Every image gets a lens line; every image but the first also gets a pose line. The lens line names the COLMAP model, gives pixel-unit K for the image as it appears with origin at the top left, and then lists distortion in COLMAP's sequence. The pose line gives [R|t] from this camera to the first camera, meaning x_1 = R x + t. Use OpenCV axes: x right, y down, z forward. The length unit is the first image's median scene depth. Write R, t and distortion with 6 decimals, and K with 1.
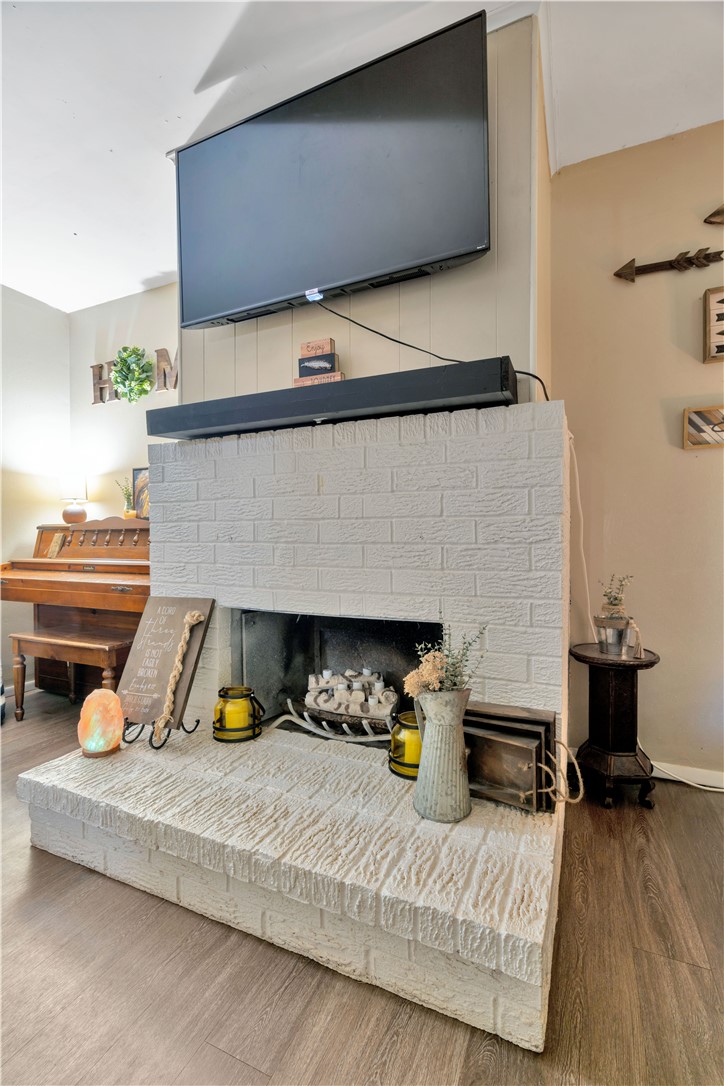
lens RADIAL K [[490.1, 0, 361.9], [0, 490.1, 544.4], [0, 0, 1]] dist [-0.008783, 0.002824]
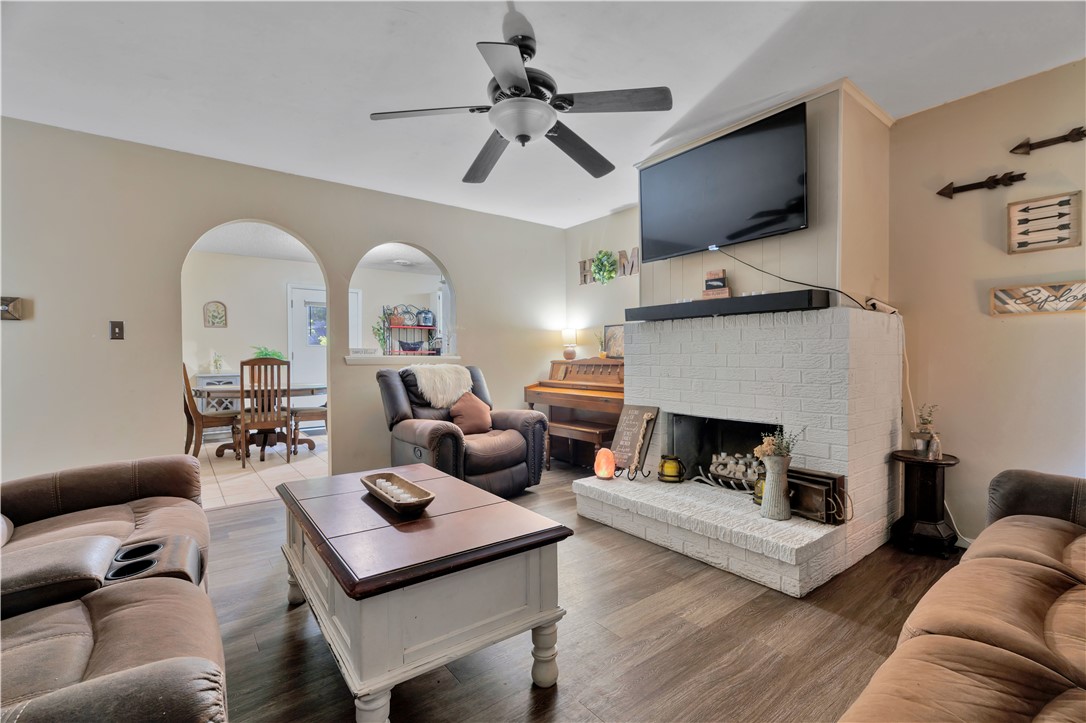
lens RADIAL K [[490.1, 0, 543.8], [0, 490.1, 363.6], [0, 0, 1]] dist [-0.008783, 0.002824]
pose [[0.882883, 0.006452, -0.469548, 0.191713], [-0.004313, 0.999975, 0.005631, -0.065342], [0.469573, -0.002946, 0.882889, -0.875234]]
